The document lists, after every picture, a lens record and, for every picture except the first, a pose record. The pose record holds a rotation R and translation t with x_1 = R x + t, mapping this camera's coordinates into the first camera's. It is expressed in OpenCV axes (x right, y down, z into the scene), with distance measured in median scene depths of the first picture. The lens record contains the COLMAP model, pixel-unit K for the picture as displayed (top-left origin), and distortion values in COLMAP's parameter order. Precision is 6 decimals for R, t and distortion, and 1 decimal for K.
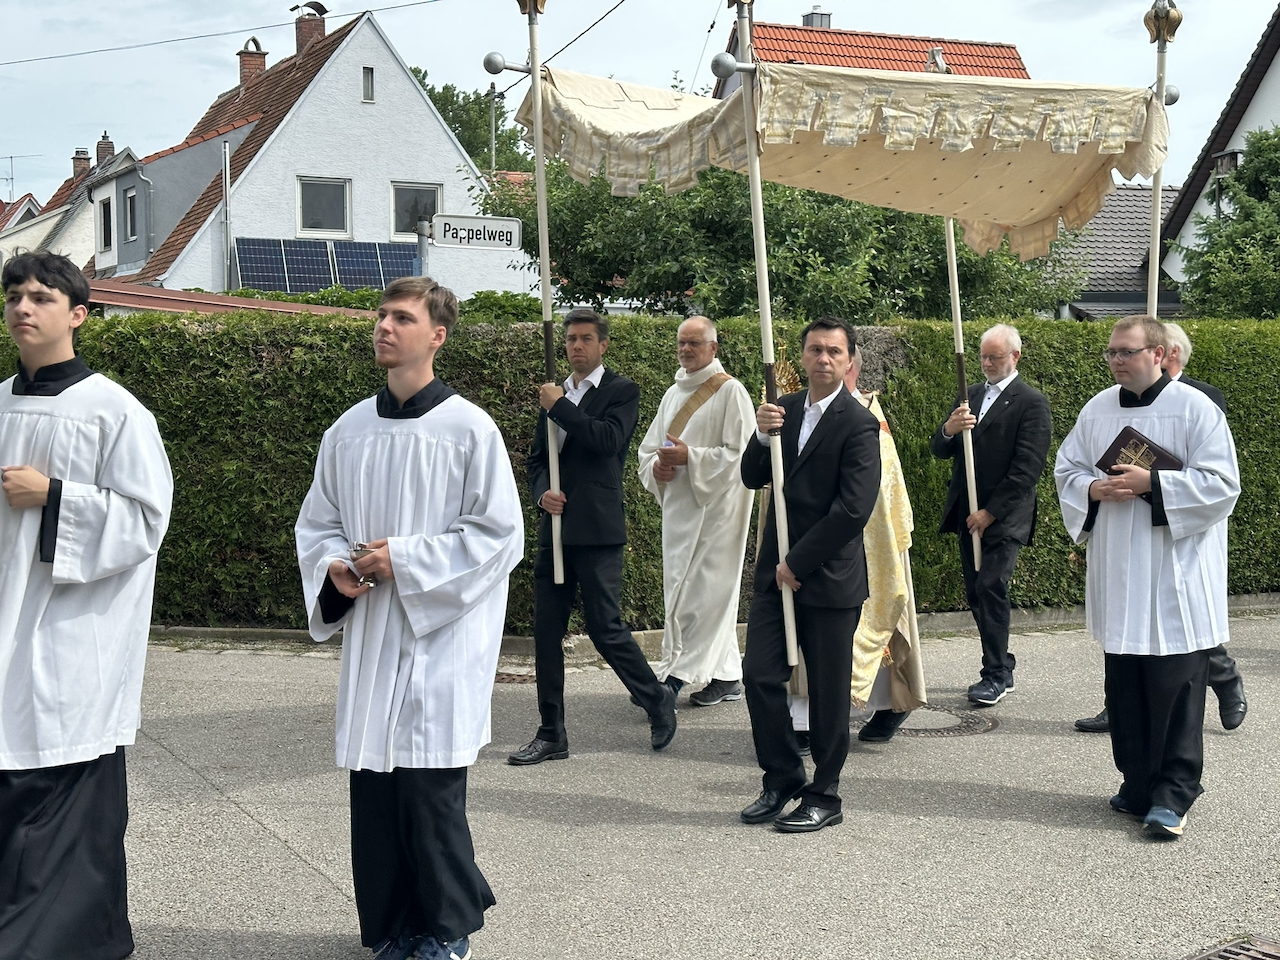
lens RADIAL K [[1777.6, 0, 630.8], [0, 1777.6, 484.8], [0, 0, 1]] dist [0.130171, 0.000000]
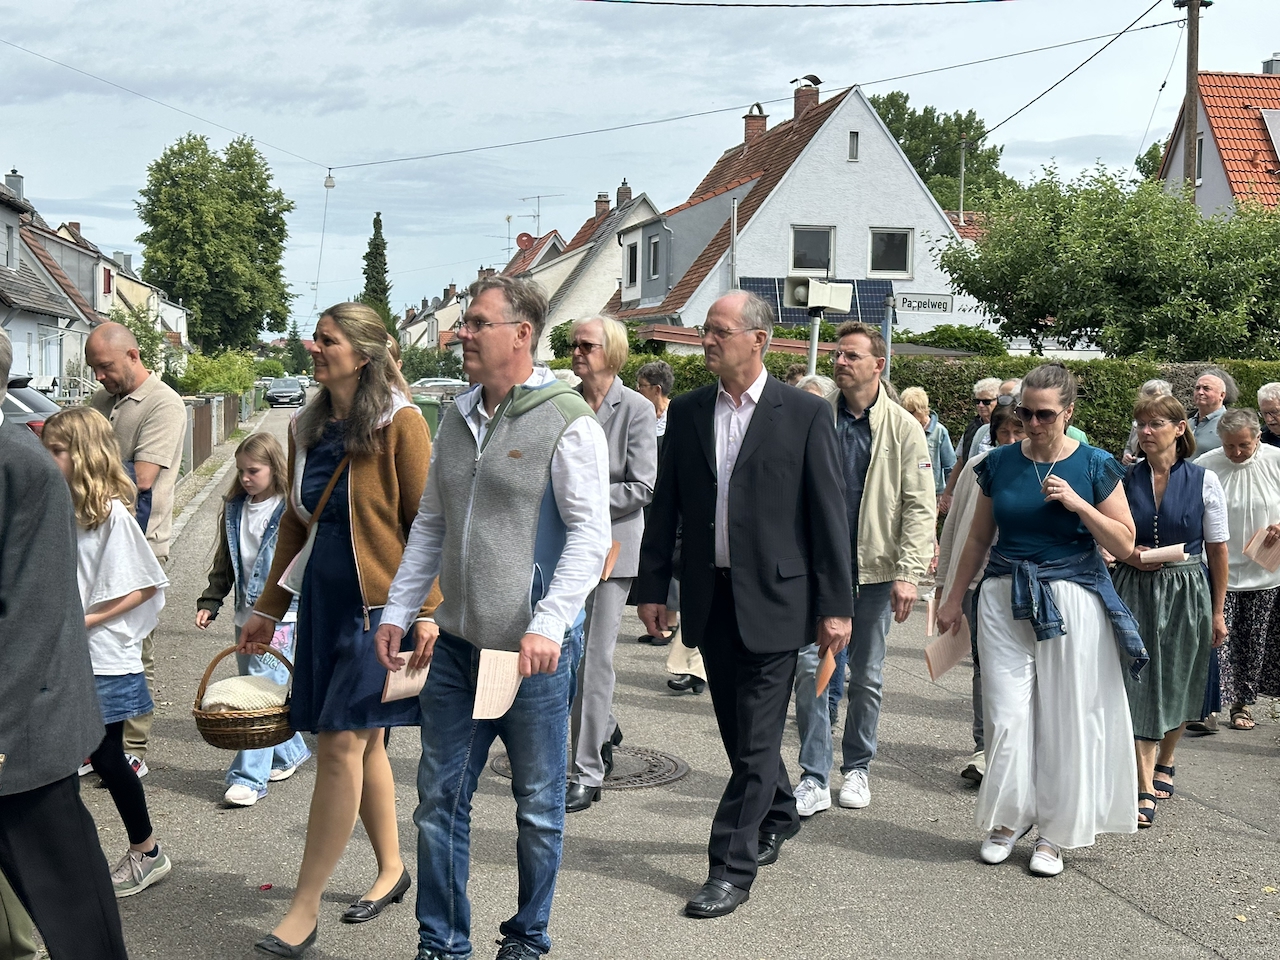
lens RADIAL K [[1777.6, 0, 631.7], [0, 1777.6, 461.1], [0, 0, 1]] dist [0.130171, 0.000000]
pose [[0.965737, 0.024437, -0.258370, 0.022227], [-0.030117, 0.999383, -0.018047, 0.009733], [0.257769, 0.025210, 0.965878, -0.172287]]
